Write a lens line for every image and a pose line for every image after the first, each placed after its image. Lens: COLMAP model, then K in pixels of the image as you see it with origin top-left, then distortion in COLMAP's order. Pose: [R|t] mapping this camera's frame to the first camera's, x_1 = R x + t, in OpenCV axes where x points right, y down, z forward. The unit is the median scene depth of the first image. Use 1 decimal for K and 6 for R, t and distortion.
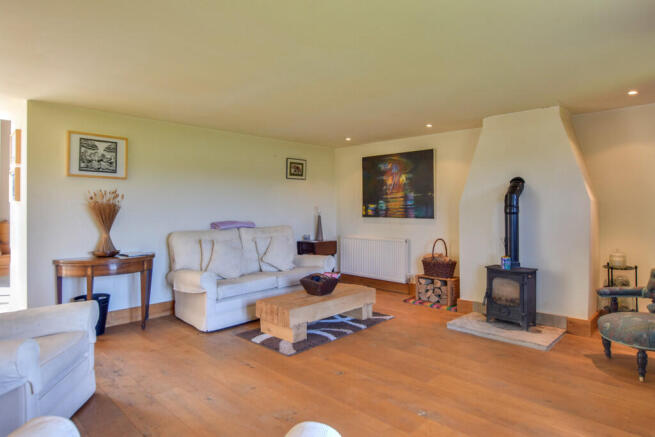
lens RADIAL K [[364.9, 0, 327.5], [0, 364.9, 218.5], [0, 0, 1]] dist [-0.012733, 0.000346]
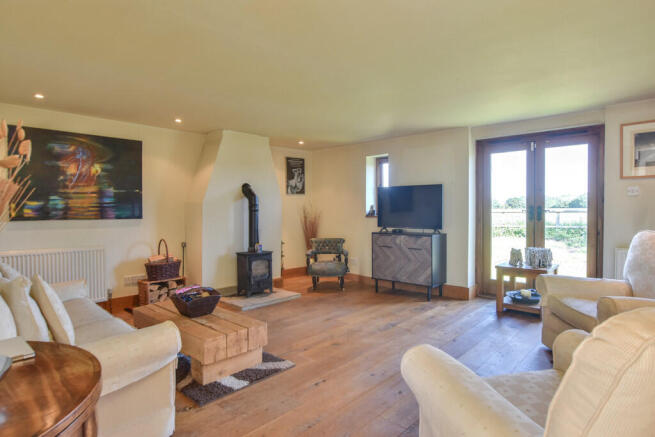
lens RADIAL K [[364.9, 0, 327.5], [0, 364.9, 218.5], [0, 0, 1]] dist [-0.012733, 0.000346]
pose [[0.010066, -0.029380, 0.999518, -0.569255], [0.029672, 0.999137, 0.029070, -0.011266], [-0.999509, 0.029366, 0.010929, 0.500024]]
